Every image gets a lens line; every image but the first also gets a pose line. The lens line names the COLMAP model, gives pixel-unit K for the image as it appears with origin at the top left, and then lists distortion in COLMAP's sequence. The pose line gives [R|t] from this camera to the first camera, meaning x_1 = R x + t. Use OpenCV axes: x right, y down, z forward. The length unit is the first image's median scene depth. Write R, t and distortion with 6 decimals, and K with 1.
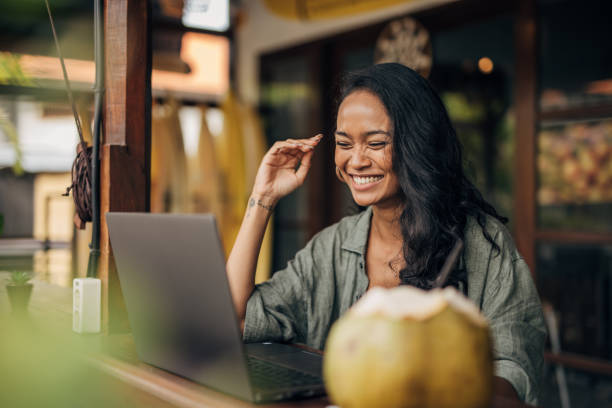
lens RADIAL K [[889.5, 0, 298.0], [0, 889.5, 175.5], [0, 0, 1]] dist [0.190083, -0.021721]
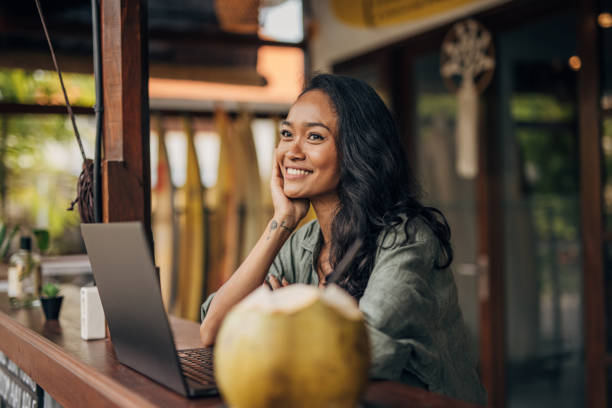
lens RADIAL K [[894.1, 0, 307.3], [0, 894.1, 182.5], [0, 0, 1]] dist [0.191381, -0.062740]
pose [[0.992473, -0.036181, -0.116993, 0.145885], [0.035965, 0.999345, -0.003959, 0.004066], [0.117060, -0.000278, 0.993125, -0.032251]]
